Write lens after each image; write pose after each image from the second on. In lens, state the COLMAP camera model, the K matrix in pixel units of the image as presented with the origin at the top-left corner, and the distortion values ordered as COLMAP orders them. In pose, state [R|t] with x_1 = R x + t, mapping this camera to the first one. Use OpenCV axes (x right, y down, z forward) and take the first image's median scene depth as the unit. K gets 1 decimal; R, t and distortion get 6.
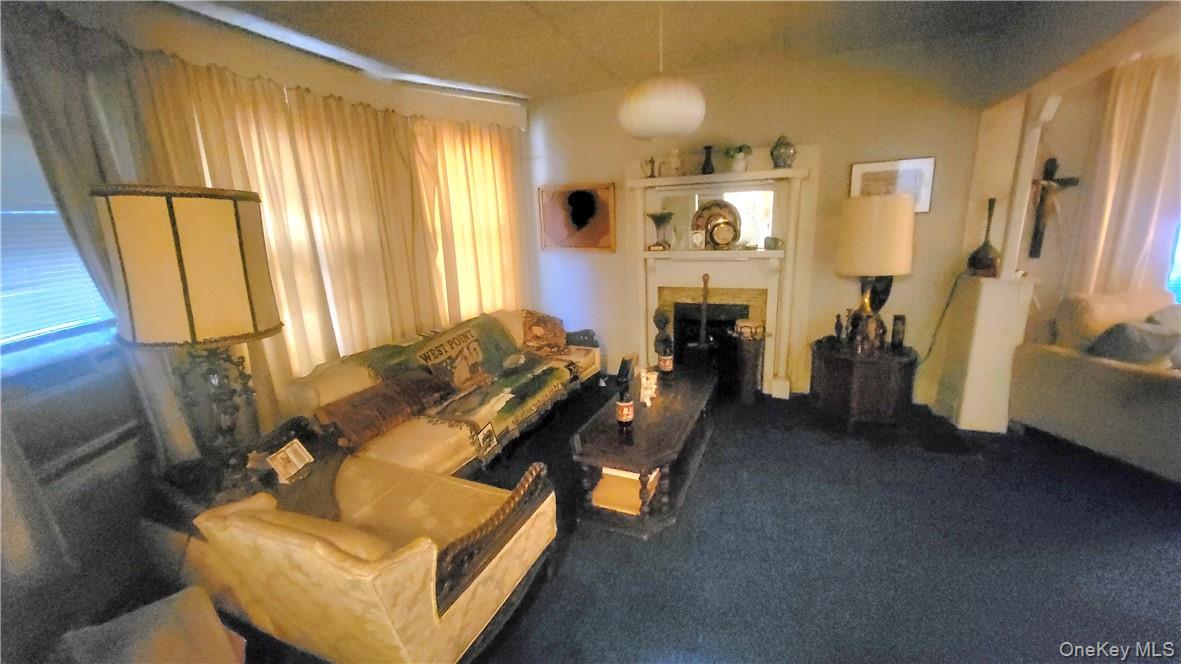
lens RADIAL K [[466.1, 0, 588.6], [0, 466.1, 336.5], [0, 0, 1]] dist [0.000675, -0.000065]
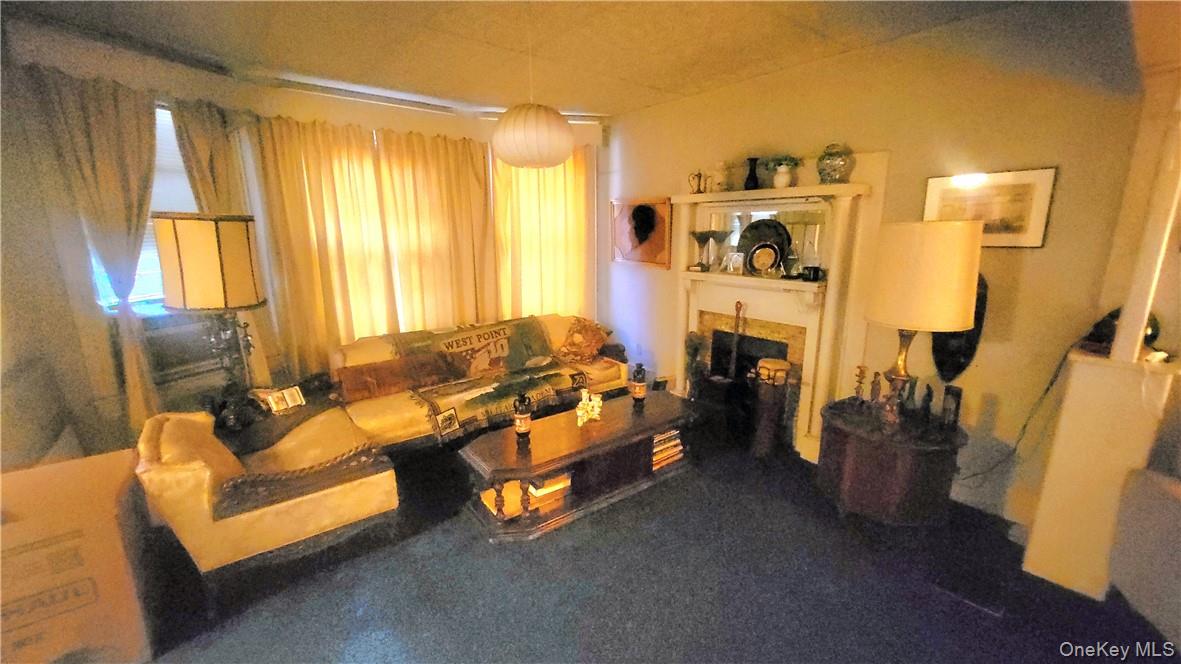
lens RADIAL K [[466.1, 0, 588.6], [0, 466.1, 336.5], [0, 0, 1]] dist [0.000675, -0.000065]
pose [[0.876052, 0.141863, -0.460877, 0.443039], [-0.145010, 0.989011, 0.028787, -0.055361], [0.459896, 0.041613, 0.886997, 0.087227]]
